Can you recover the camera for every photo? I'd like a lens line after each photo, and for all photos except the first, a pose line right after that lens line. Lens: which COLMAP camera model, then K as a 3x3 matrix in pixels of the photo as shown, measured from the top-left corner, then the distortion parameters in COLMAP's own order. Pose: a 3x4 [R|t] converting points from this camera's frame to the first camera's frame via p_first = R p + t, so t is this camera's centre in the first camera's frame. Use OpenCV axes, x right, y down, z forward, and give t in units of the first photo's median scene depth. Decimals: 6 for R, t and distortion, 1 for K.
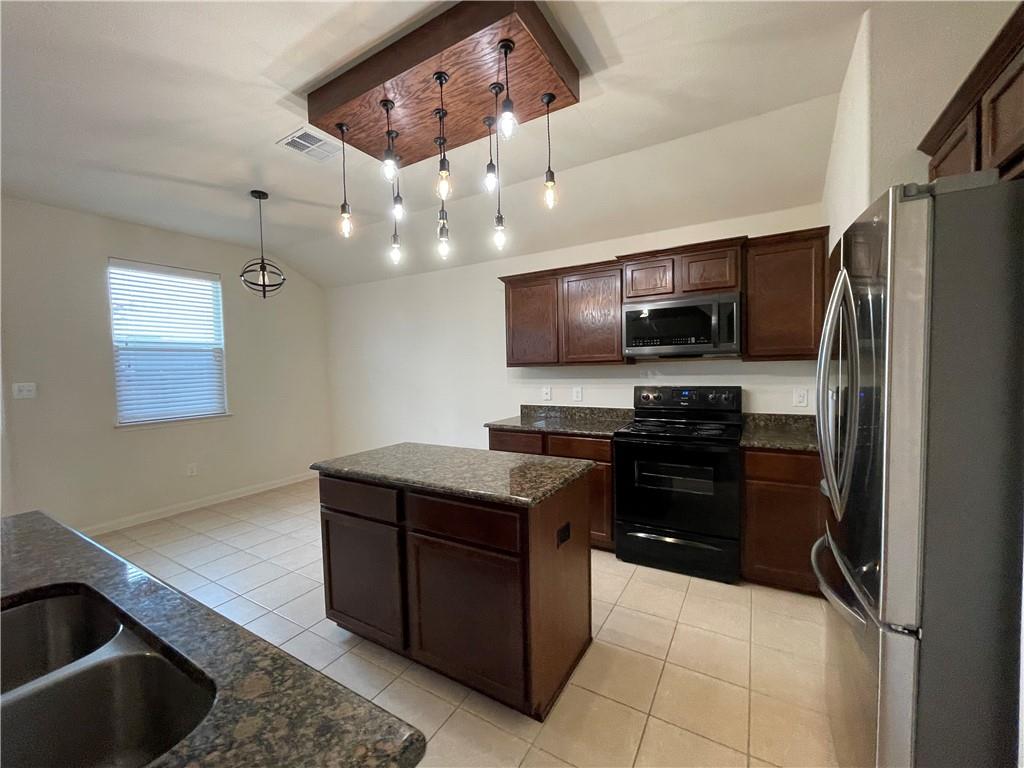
lens RADIAL K [[414.8, 0, 512.8], [0, 414.8, 384.6], [0, 0, 1]] dist [-0.001153, -0.000203]
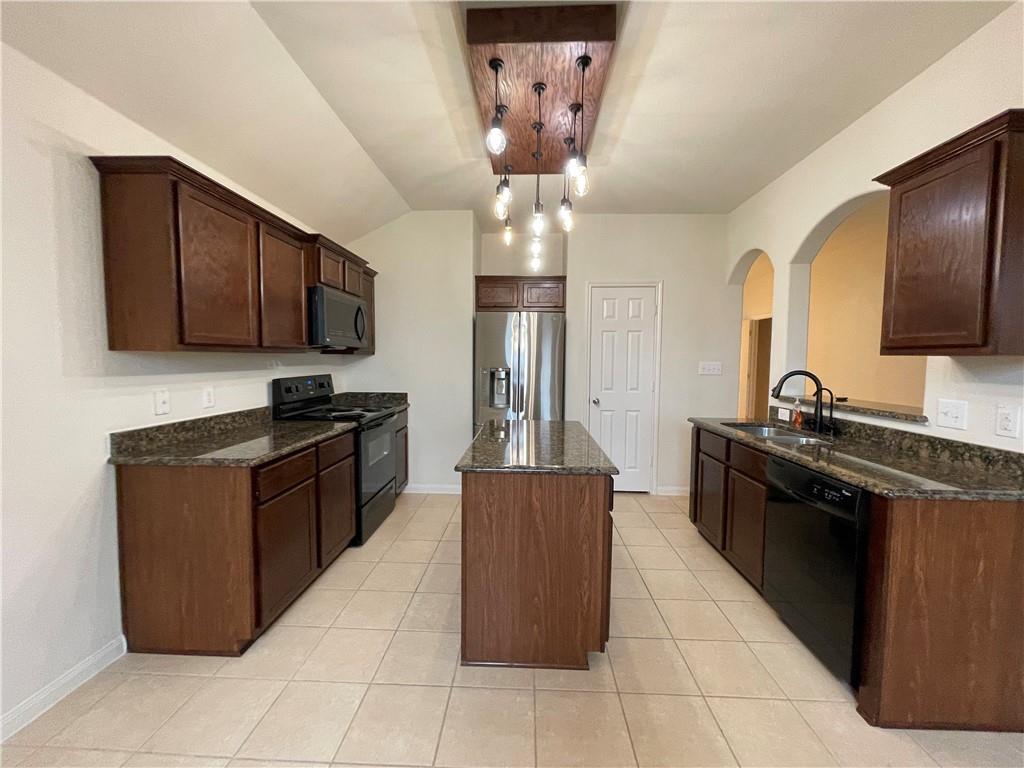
lens RADIAL K [[413.2, 0, 511.8], [0, 413.2, 384.8], [0, 0, 1]] dist [0.000200, 0.000074]
pose [[-0.475536, -0.038880, 0.878837, -0.739923], [0.039123, 0.997100, 0.065282, -0.021803], [-0.878826, 0.065426, -0.472636, 1.052236]]
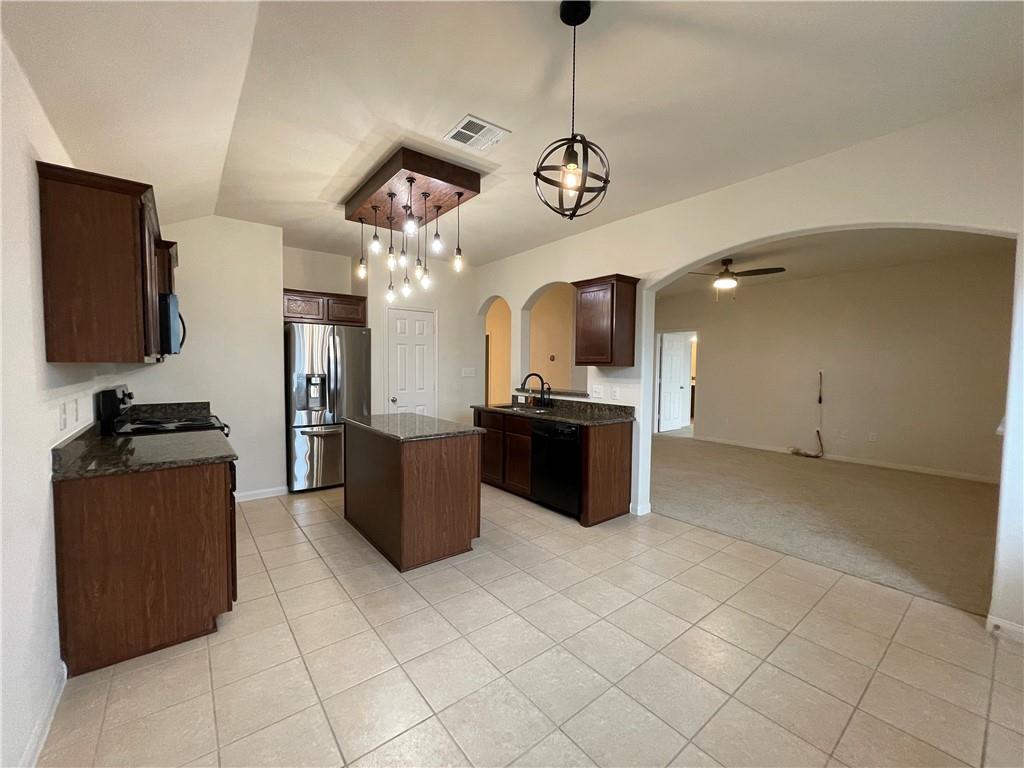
lens RADIAL K [[413.2, 0, 511.8], [0, 413.2, 384.8], [0, 0, 1]] dist [0.000200, 0.000074]
pose [[-0.934878, -0.004326, 0.354942, -0.736210], [0.025185, 0.996598, 0.078480, -0.050374], [-0.354074, 0.082308, -0.931589, 1.557015]]
